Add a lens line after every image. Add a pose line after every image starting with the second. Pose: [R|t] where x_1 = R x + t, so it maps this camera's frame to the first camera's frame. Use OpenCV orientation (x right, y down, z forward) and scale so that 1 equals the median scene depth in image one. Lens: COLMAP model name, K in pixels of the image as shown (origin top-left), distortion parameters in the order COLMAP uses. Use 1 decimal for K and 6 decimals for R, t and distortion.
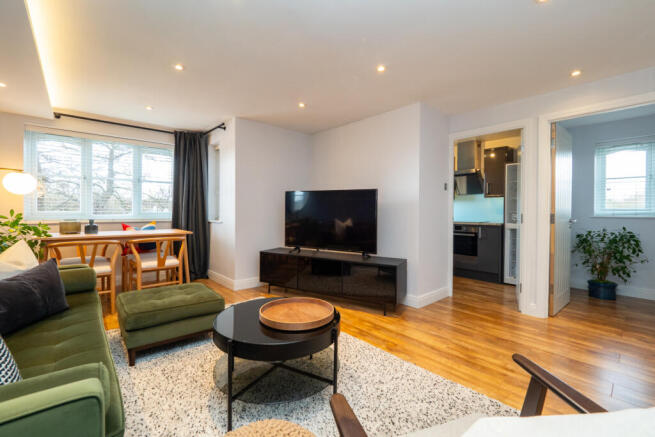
lens RADIAL K [[283.9, 0, 330.5], [0, 283.9, 212.7], [0, 0, 1]] dist [0.003893, -0.001762]
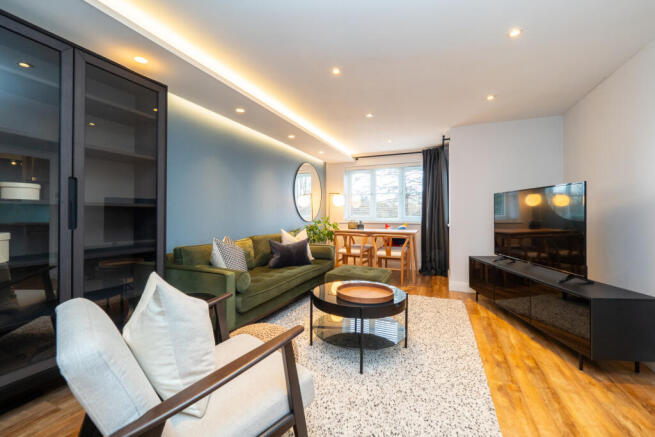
lens RADIAL K [[283.9, 0, 329.3], [0, 283.9, 217.2], [0, 0, 1]] dist [0.003893, -0.001762]
pose [[0.424597, 0.004458, -0.905372, 0.480757], [-0.003890, 0.999988, 0.003099, -0.000627], [0.905374, 0.002207, 0.424609, 0.148672]]
